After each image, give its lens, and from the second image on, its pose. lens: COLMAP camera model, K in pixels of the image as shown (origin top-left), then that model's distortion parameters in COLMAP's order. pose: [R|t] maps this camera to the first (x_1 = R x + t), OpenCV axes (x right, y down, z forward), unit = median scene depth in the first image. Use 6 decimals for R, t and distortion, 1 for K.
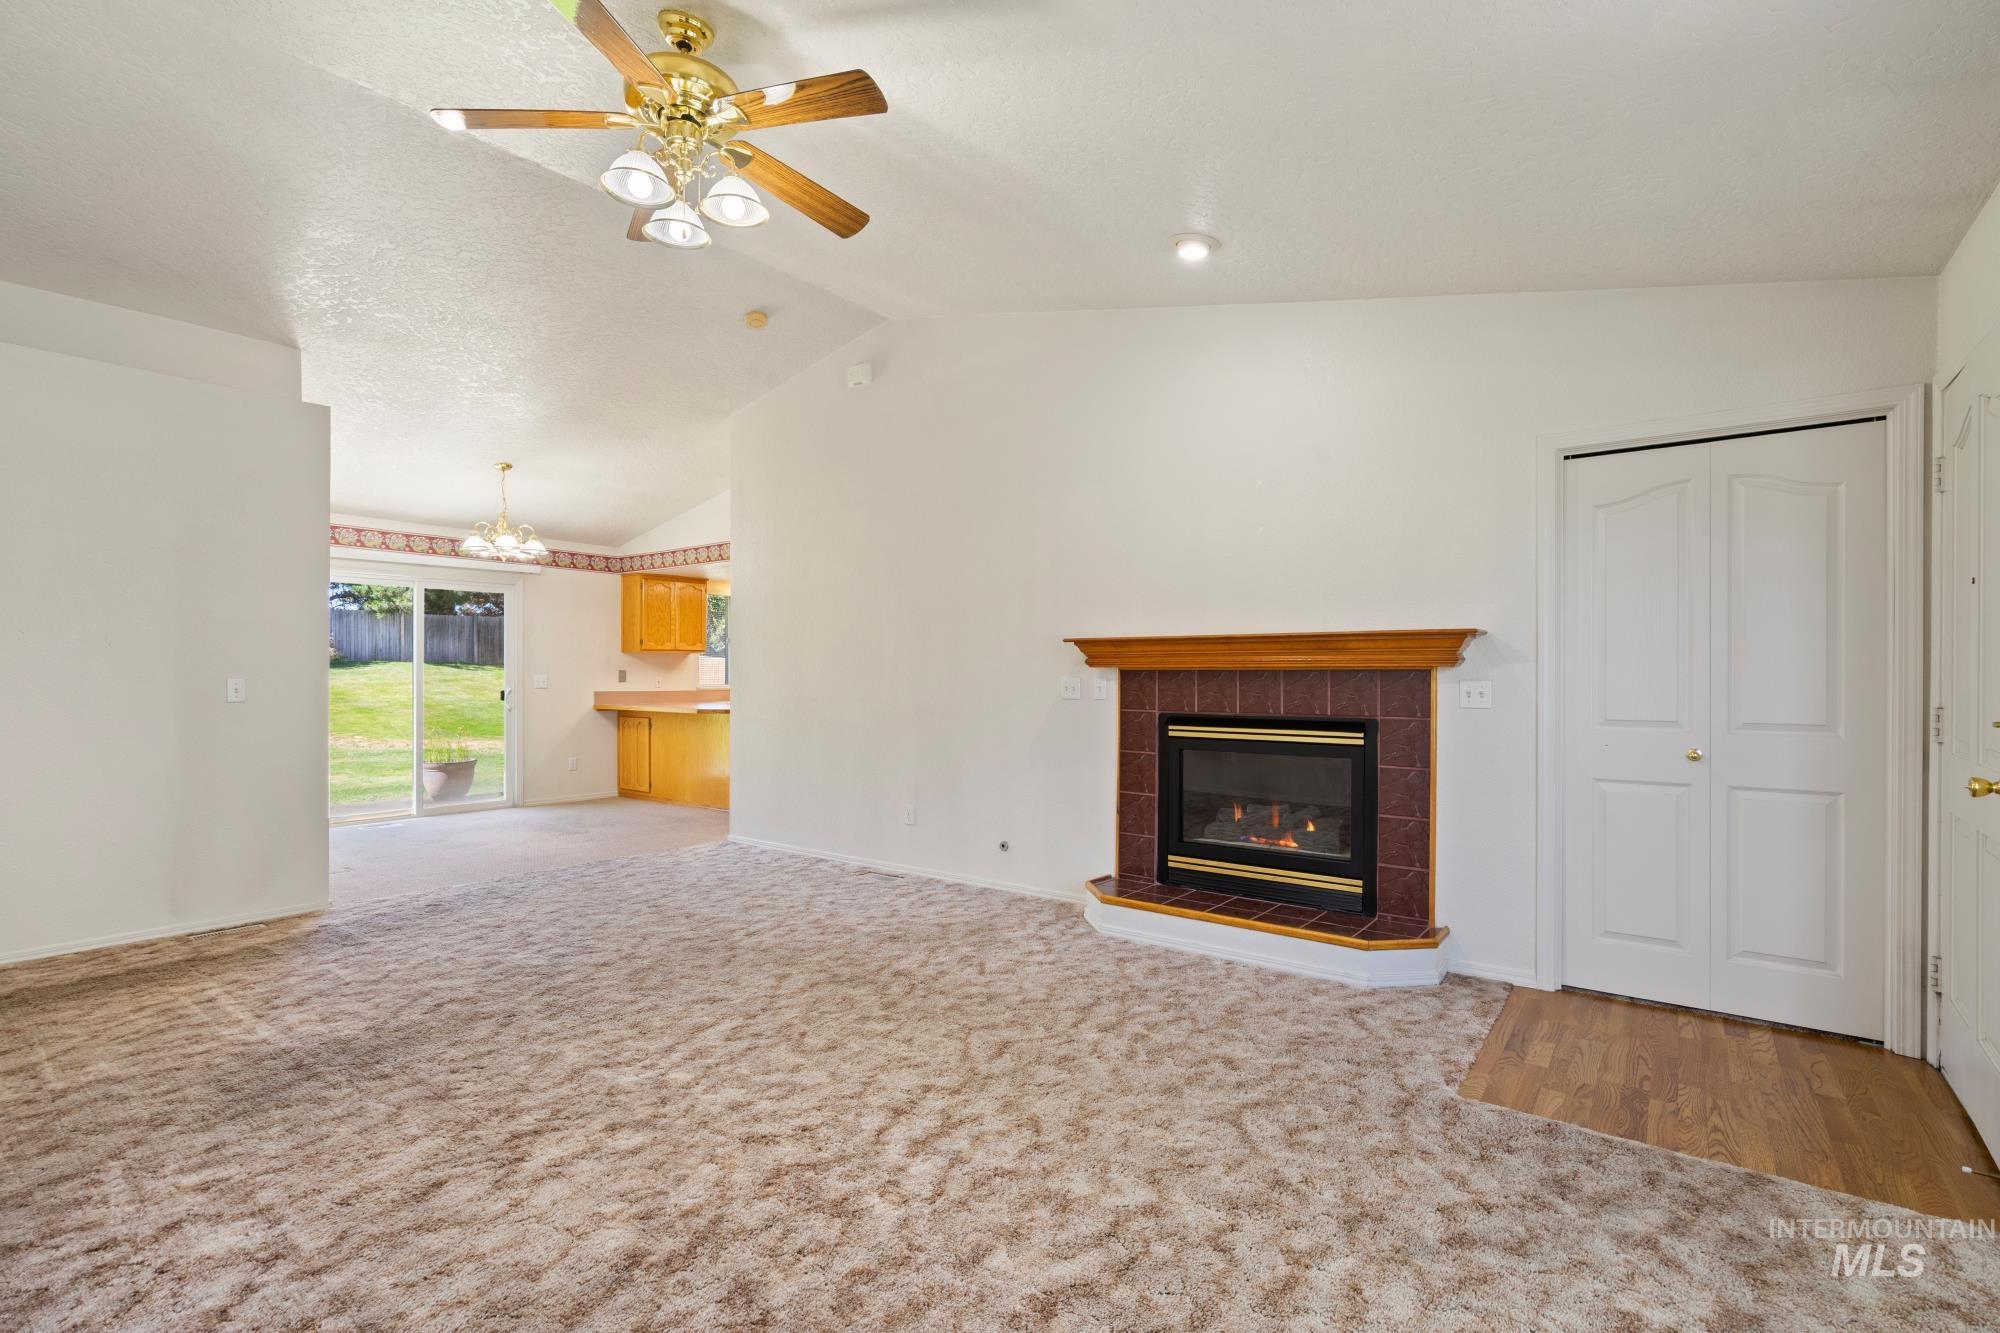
lens RADIAL K [[908.1, 0, 993.6], [0, 908.1, 666.2], [0, 0, 1]] dist [-0.018471, 0.001806]
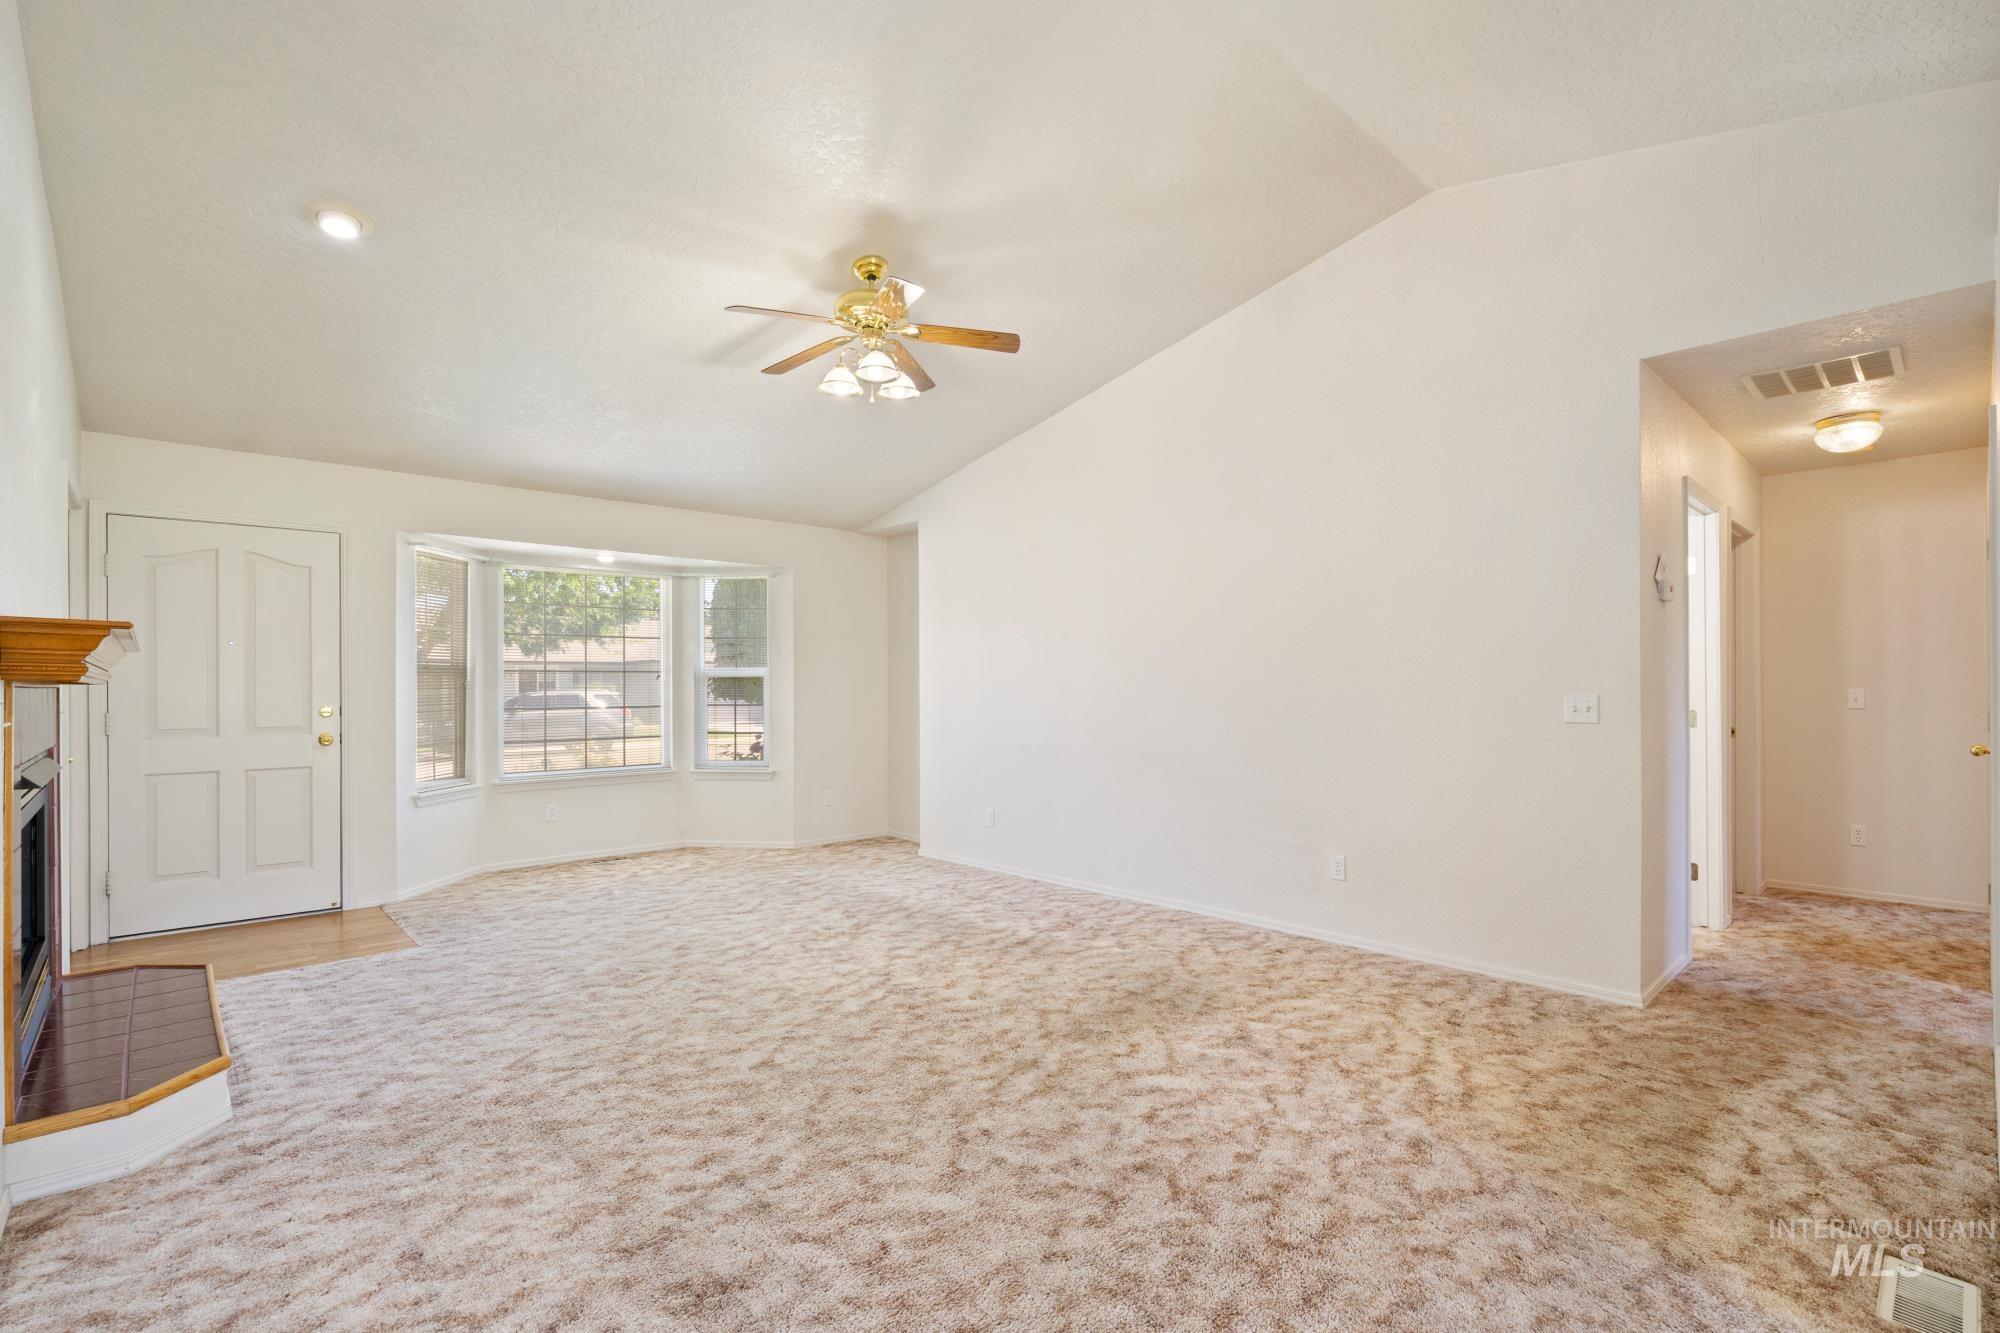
lens RADIAL K [[908.1, 0, 1002.5], [0, 908.1, 675.7], [0, 0, 1]] dist [-0.018471, 0.001806]
pose [[-0.985645, 0.003638, 0.168794, -0.674816], [0.001151, 0.999889, -0.014831, 0.007316], [-0.168829, -0.014423, -0.985540, 2.046546]]
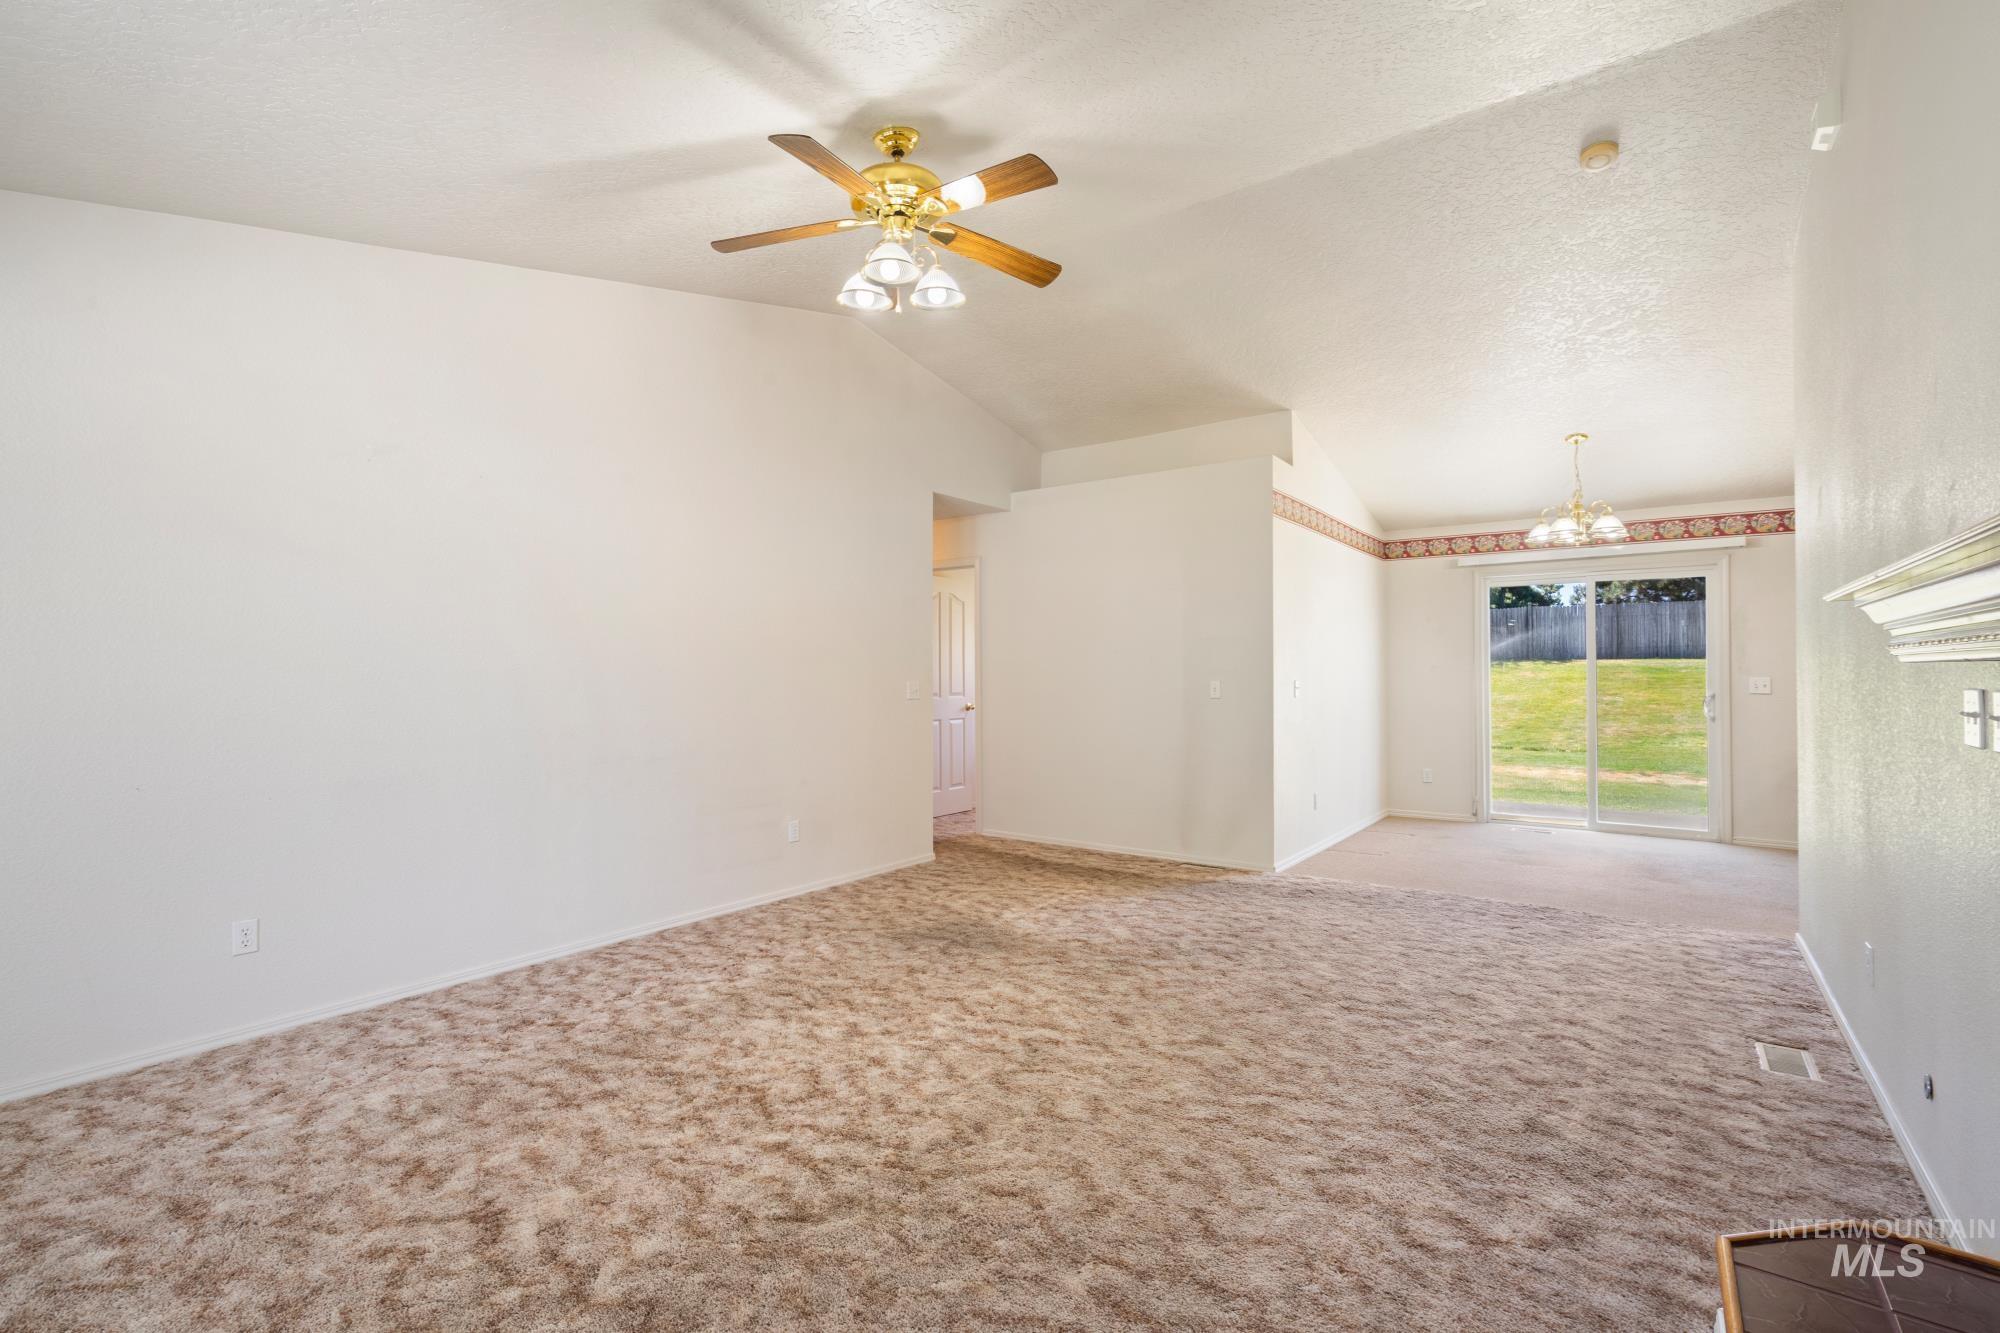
lens RADIAL K [[908.1, 0, 987.0], [0, 908.1, 652.3], [0, 0, 1]] dist [-0.018471, 0.001806]
pose [[0.007707, -0.025575, -0.999643, 0.696830], [0.009612, 0.999629, -0.025501, 0.005788], [0.999924, -0.009412, 0.007949, 0.917974]]
